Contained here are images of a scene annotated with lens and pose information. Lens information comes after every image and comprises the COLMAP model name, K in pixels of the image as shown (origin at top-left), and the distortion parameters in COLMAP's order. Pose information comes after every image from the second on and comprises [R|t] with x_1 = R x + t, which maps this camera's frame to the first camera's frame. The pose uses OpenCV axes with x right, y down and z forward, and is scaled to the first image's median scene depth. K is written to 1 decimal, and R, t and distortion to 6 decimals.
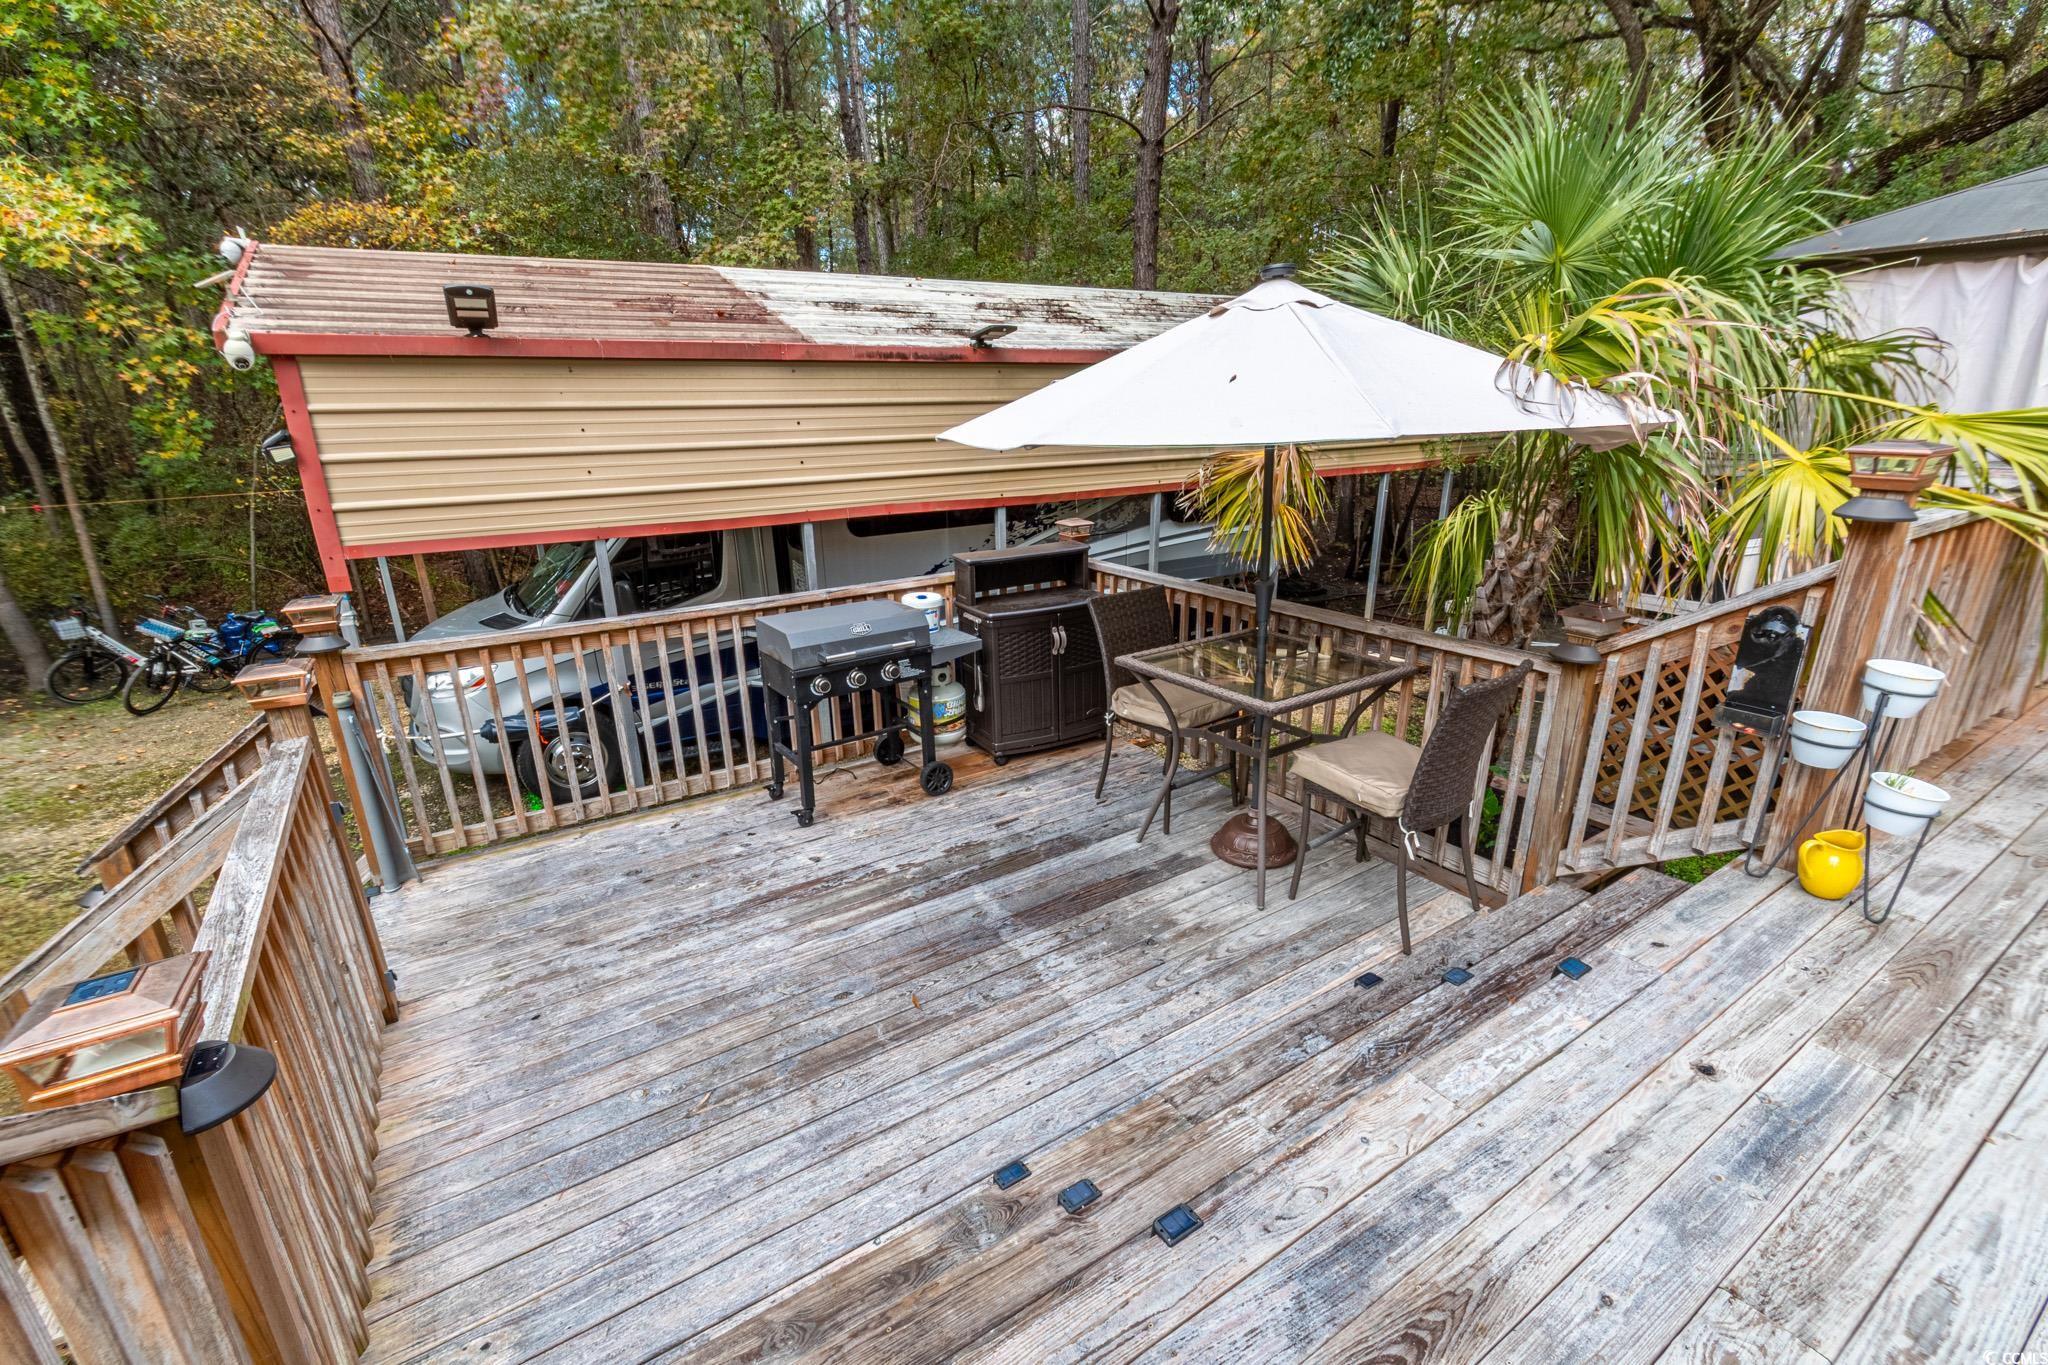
lens RADIAL K [[897.3, 0, 1019.5], [0, 897.3, 708.4], [0, 0, 1]] dist [0.002019, 0.000840]
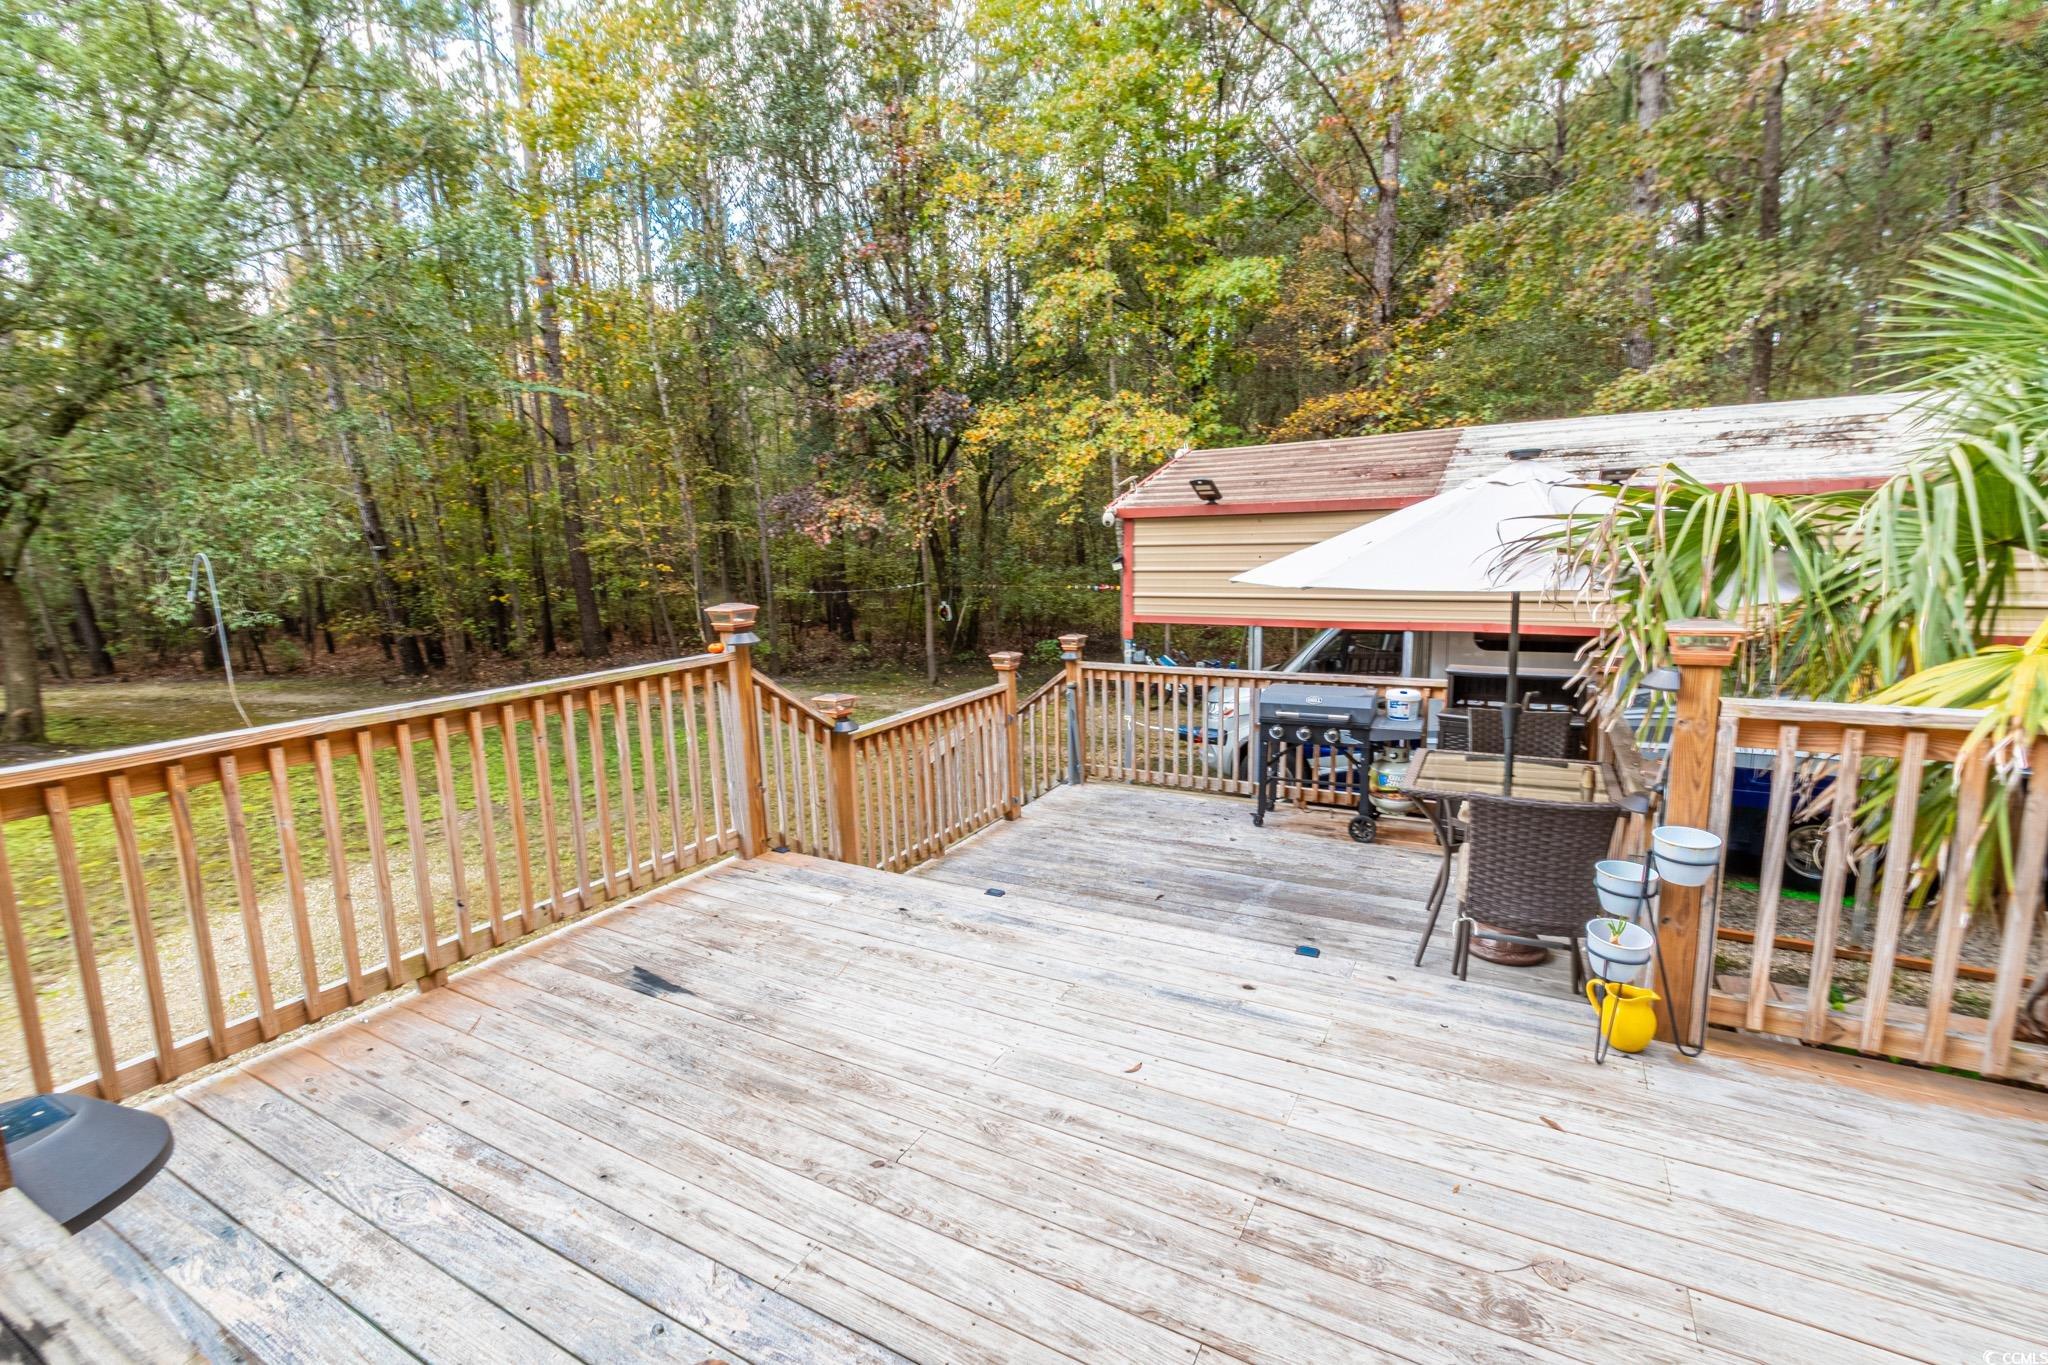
lens RADIAL K [[916.0, 0, 1015.1], [0, 916.0, 697.7], [0, 0, 1]] dist [0.000815, 0.000162]
pose [[0.466437, 0.161352, -0.869714, 0.862190], [-0.268806, 0.962579, 0.034417, -0.014879], [0.842722, 0.217730, 0.492355, -0.113711]]
